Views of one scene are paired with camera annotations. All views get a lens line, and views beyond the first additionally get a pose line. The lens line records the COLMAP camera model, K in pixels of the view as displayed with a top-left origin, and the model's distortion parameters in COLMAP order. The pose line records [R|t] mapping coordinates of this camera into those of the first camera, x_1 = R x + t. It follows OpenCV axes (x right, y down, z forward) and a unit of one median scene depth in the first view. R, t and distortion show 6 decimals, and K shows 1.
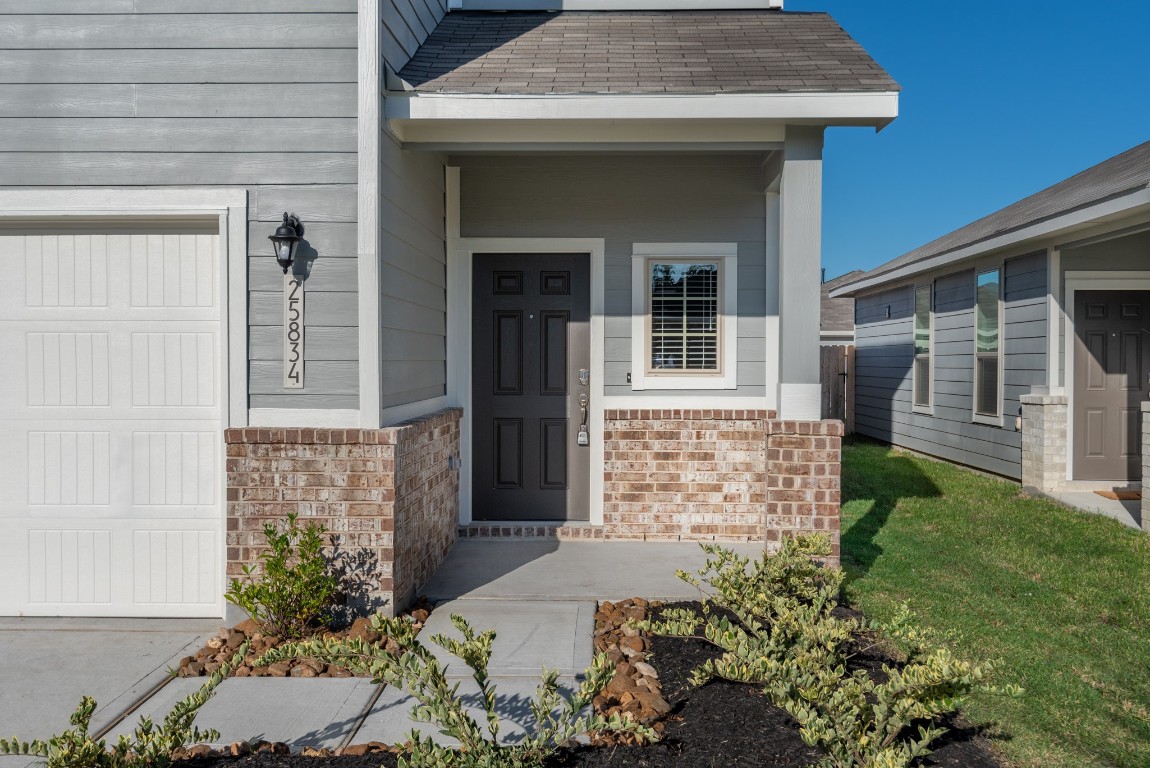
lens RADIAL K [[1129.7, 0, 576.6], [0, 1129.7, 383.4], [0, 0, 1]] dist [0.032590, 0.000000]
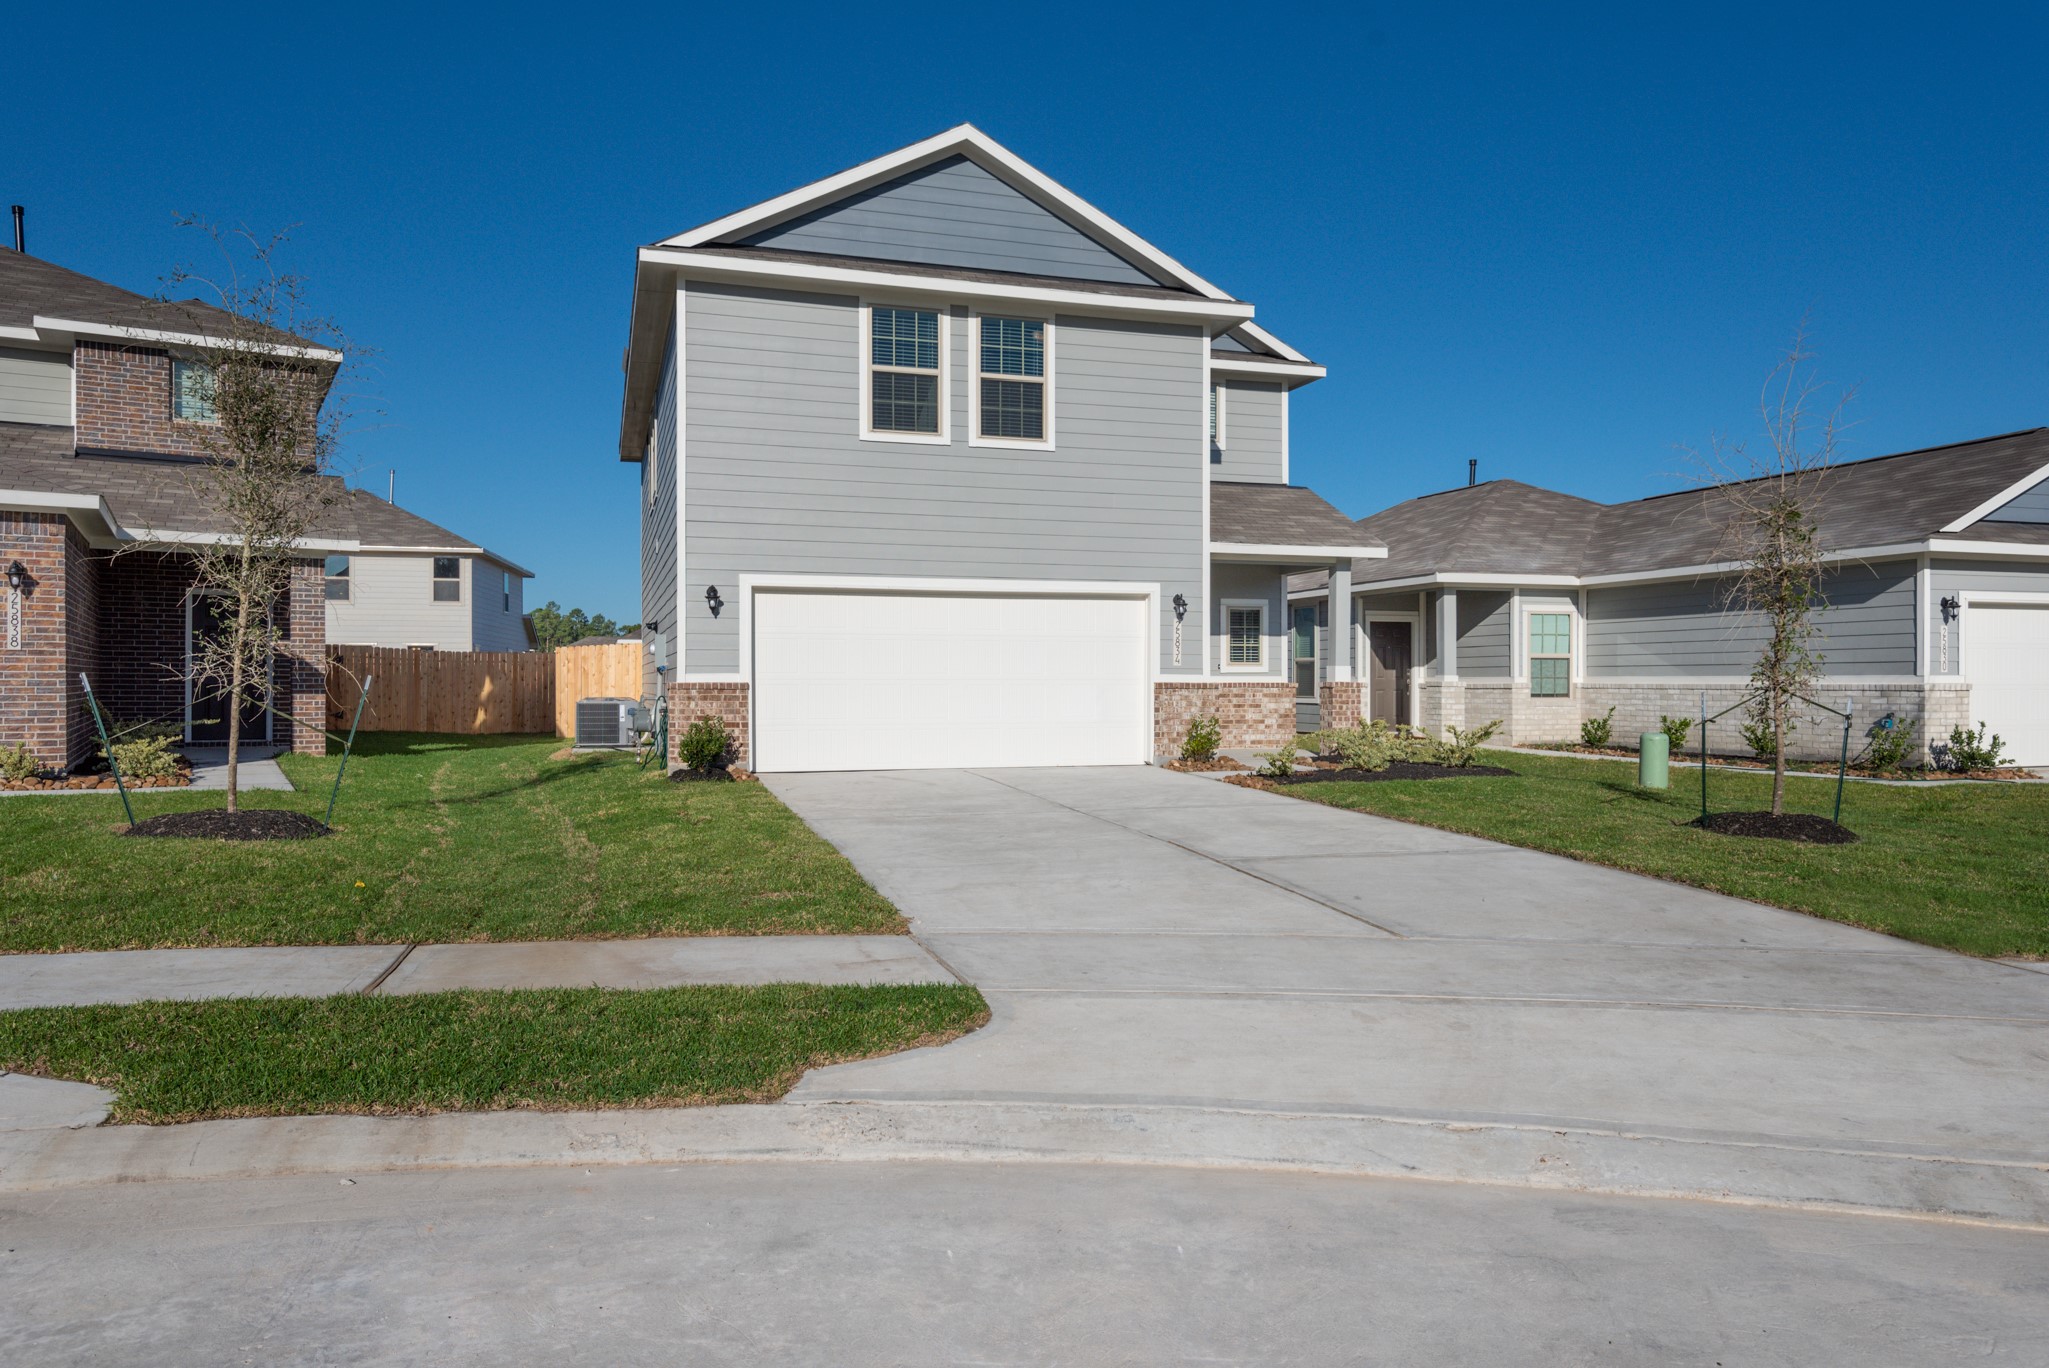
lens RADIAL K [[1369.0, 0, 1028.3], [0, 1369.0, 684.2], [0, 0, 1]] dist [0.020051, -0.007169]
pose [[0.945555, -0.001907, 0.325456, -1.056296], [0.007382, 0.999851, -0.015590, 0.060984], [-0.325378, 0.017144, 0.945429, -1.159525]]
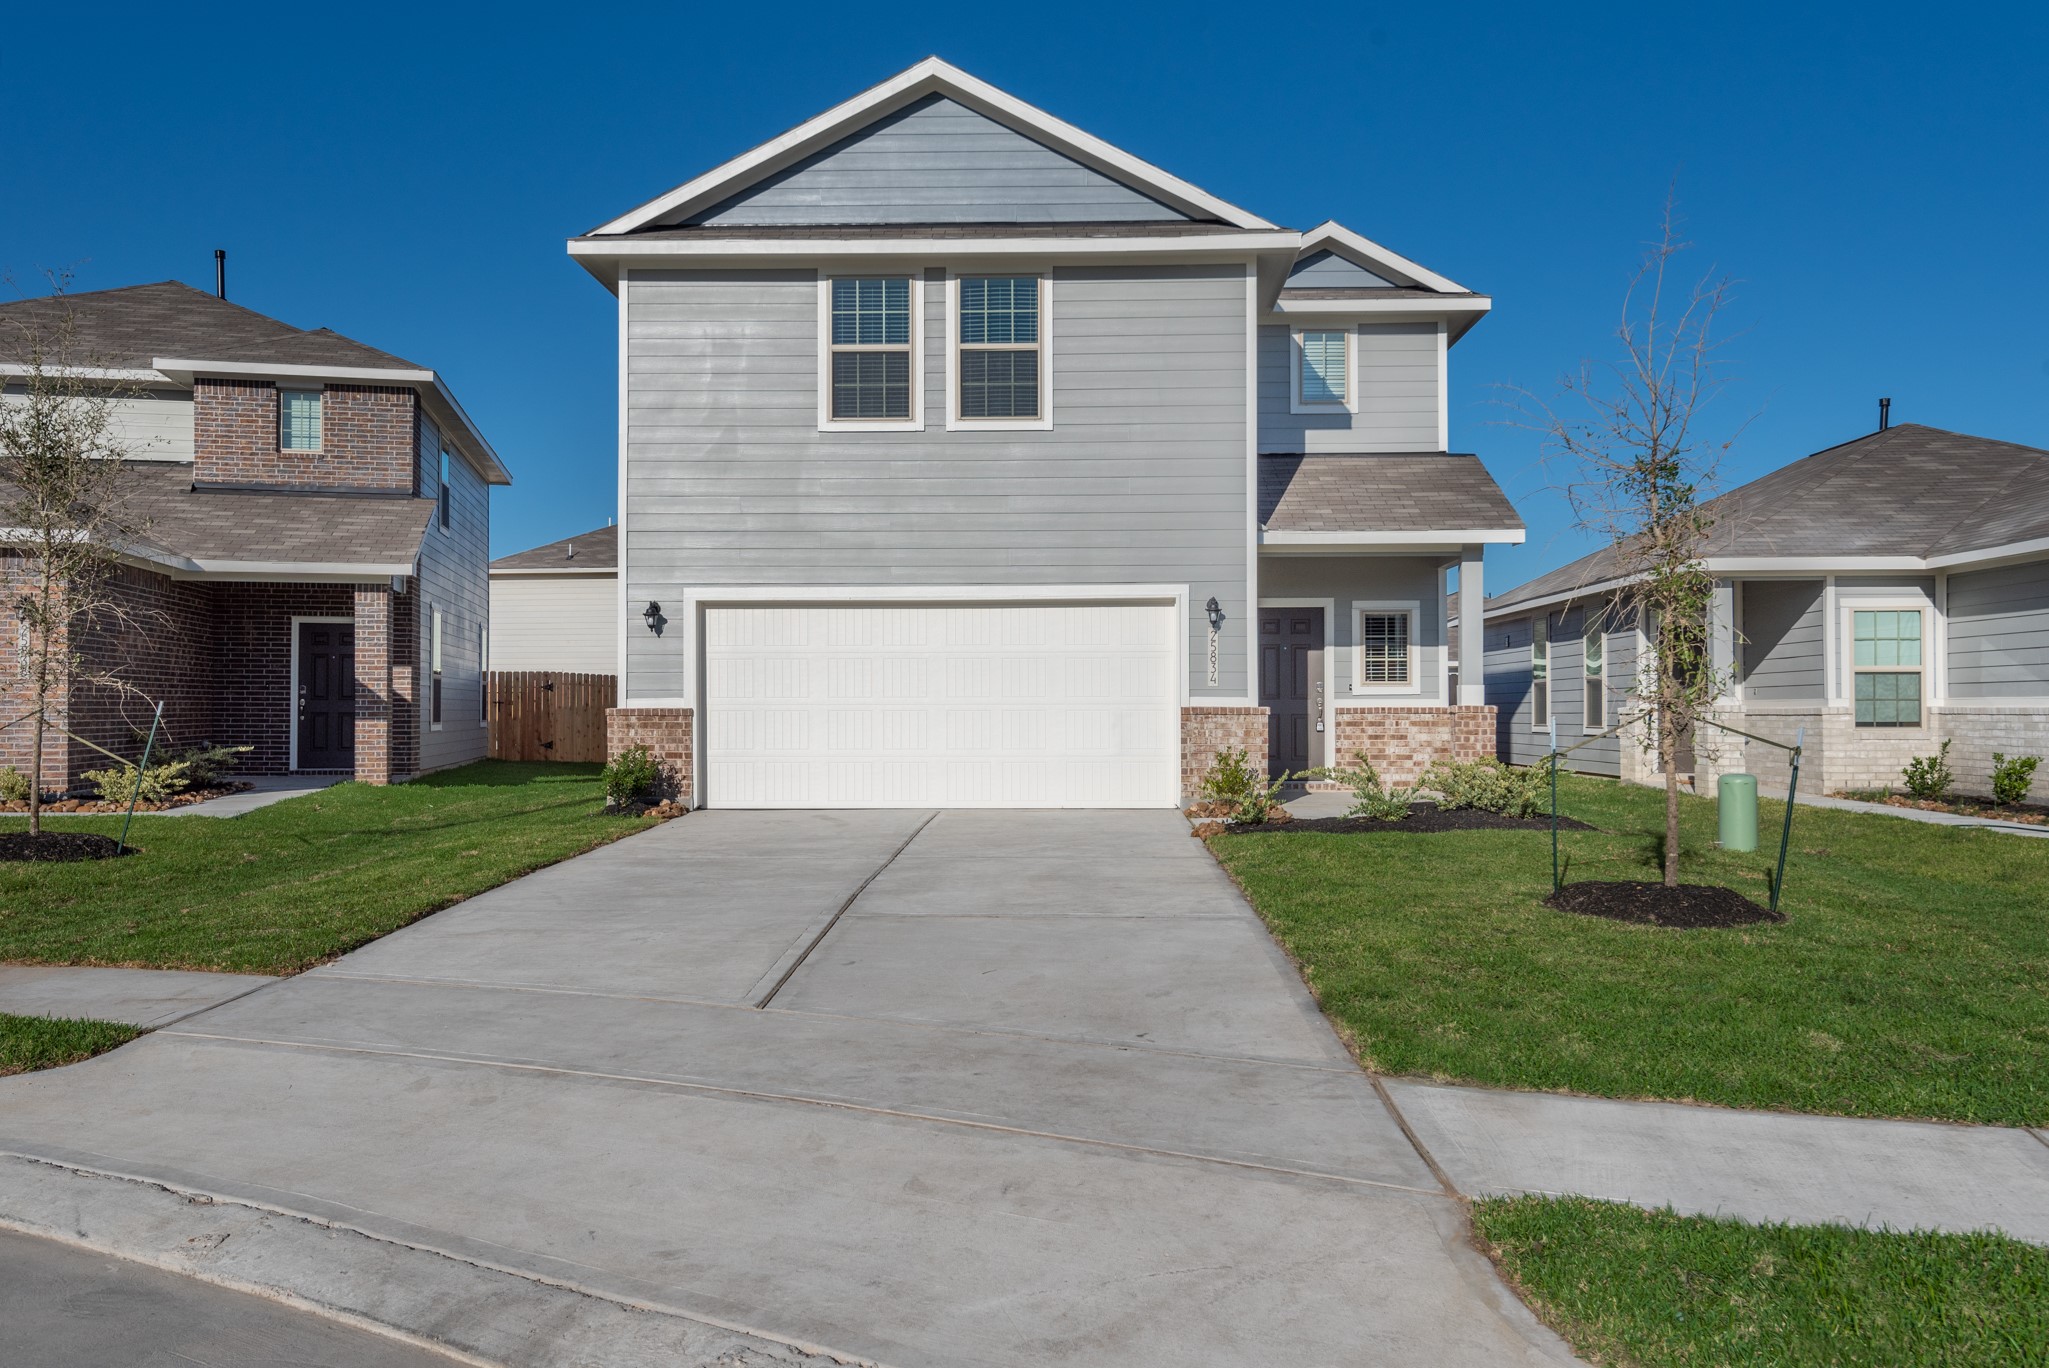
lens RADIAL K [[1653.3, 0, 1014.4], [0, 1653.3, 687.6], [0, 0, 1]] dist [0.018622, -0.000915]
pose [[0.999934, -0.003934, -0.010828, -0.395476], [0.003574, 0.999447, -0.033065, 0.069799], [0.010952, 0.033024, 0.999395, -1.291813]]
